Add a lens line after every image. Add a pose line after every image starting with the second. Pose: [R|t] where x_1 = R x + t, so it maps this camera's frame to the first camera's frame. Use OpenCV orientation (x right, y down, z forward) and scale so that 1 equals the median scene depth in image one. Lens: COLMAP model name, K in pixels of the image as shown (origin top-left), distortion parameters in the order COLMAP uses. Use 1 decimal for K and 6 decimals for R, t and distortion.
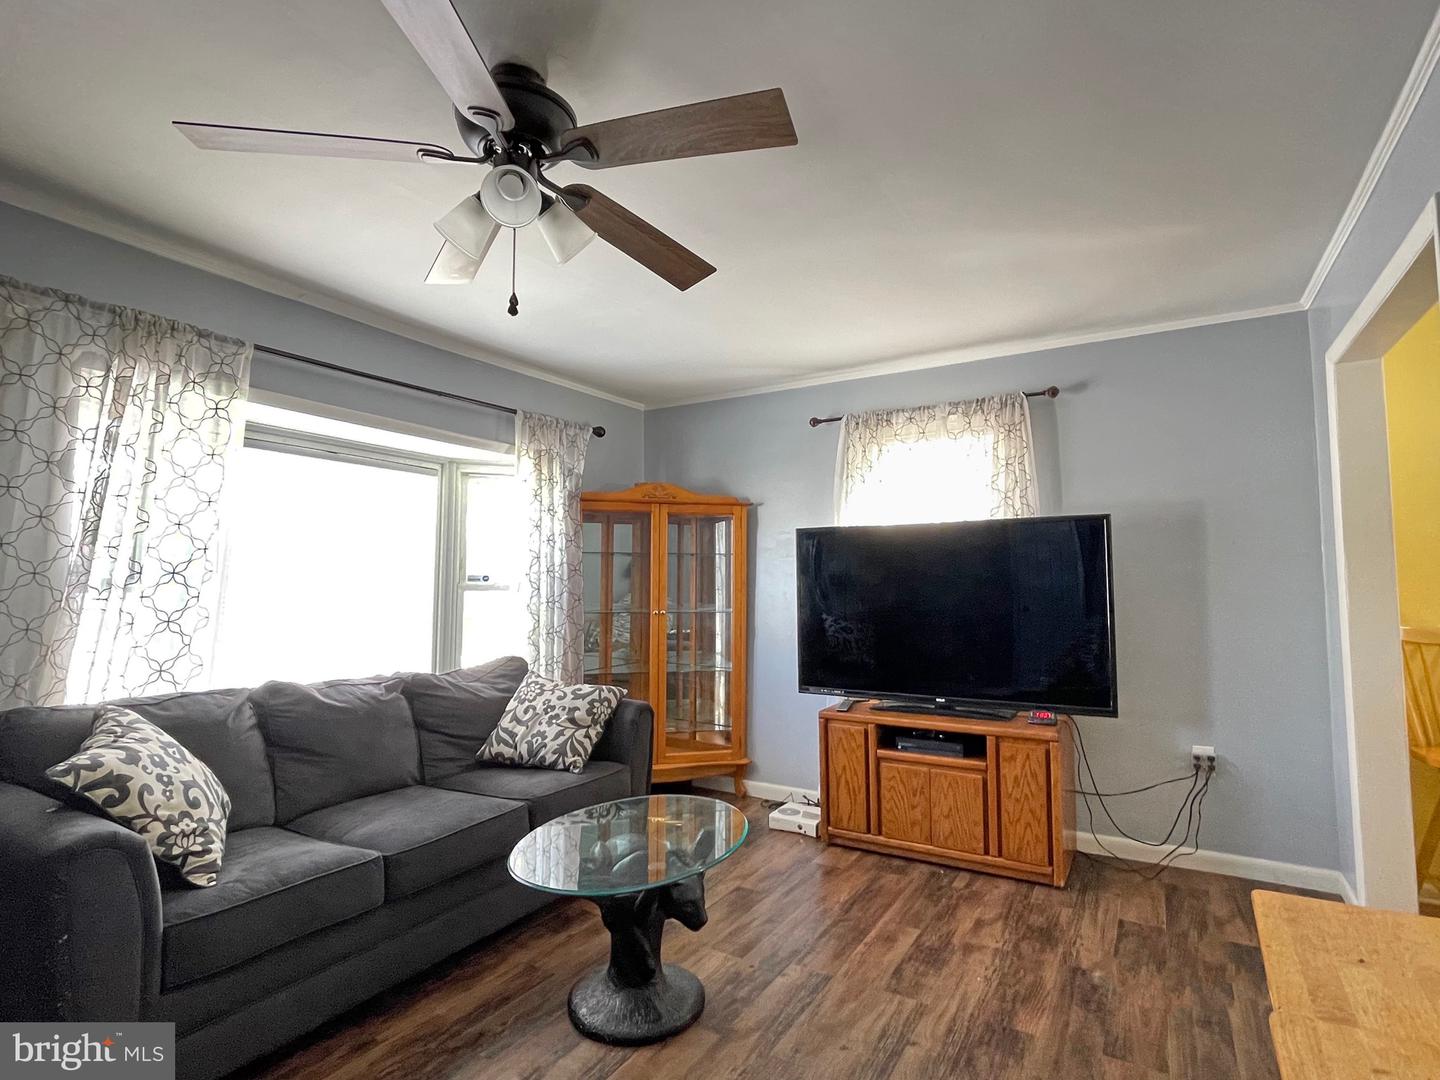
lens RADIAL K [[725.1, 0, 721.3], [0, 725.1, 537.2], [0, 0, 1]] dist [-0.009843, 0.002166]
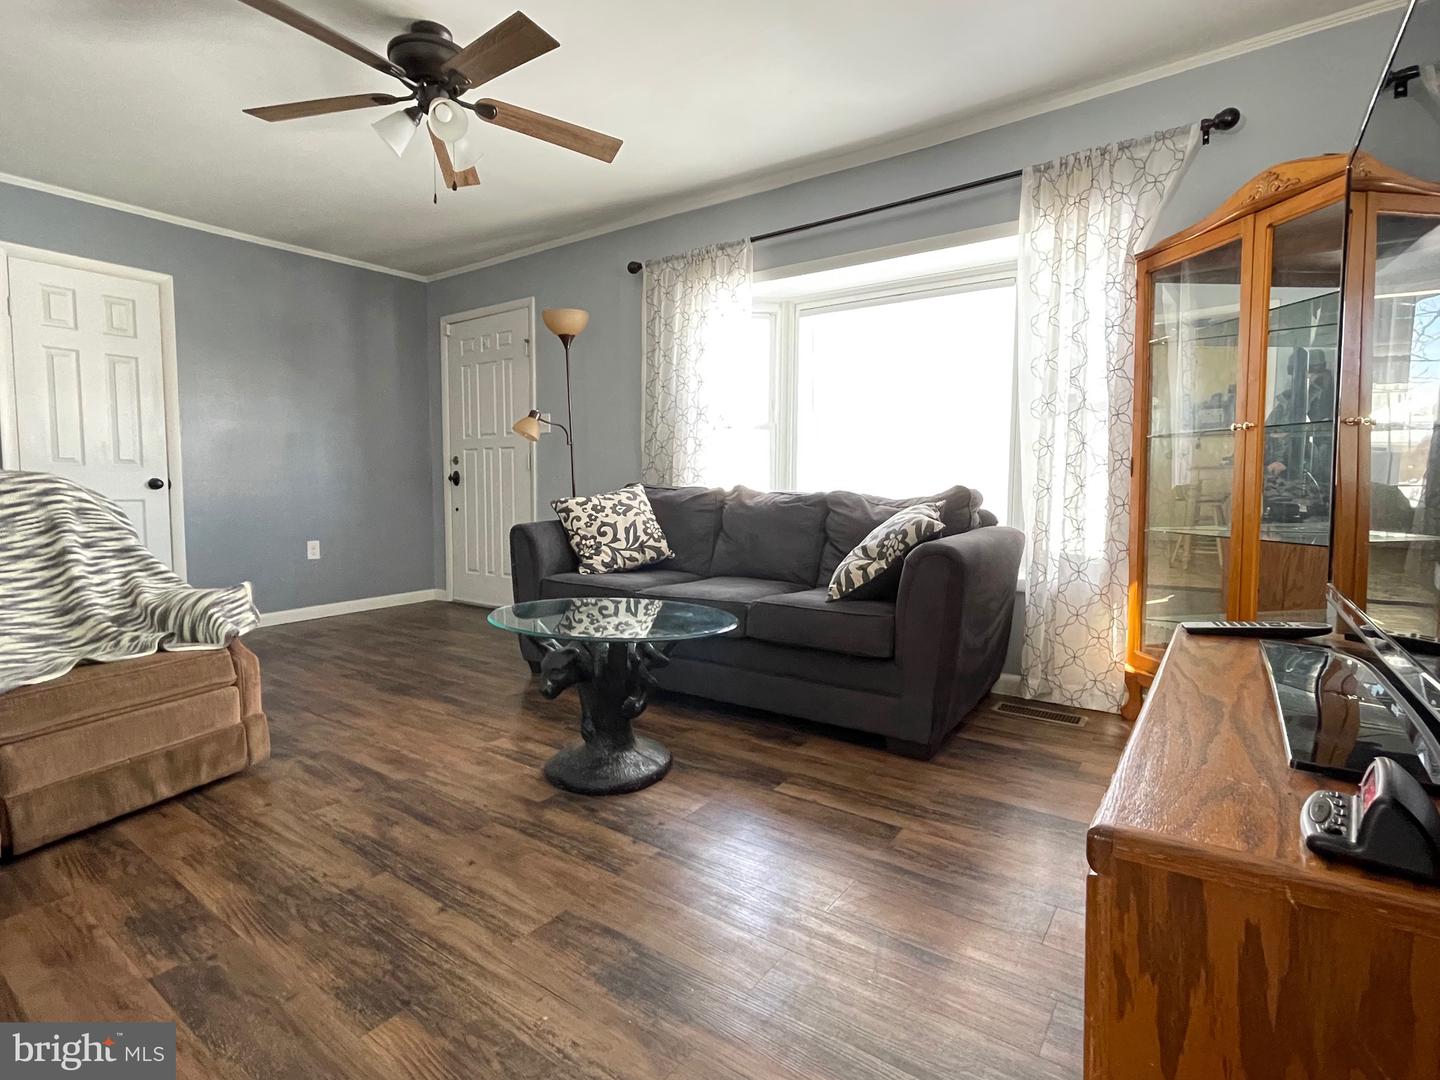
lens RADIAL K [[712.1, 0, 722.0], [0, 712.1, 535.0], [0, 0, 1]] dist [-0.012497, 0.007217]
pose [[-0.070170, 0.074216, -0.994770, 0.893124], [0.064182, 0.995498, 0.069743, 0.233872], [0.995468, -0.058953, -0.074618, 1.254078]]
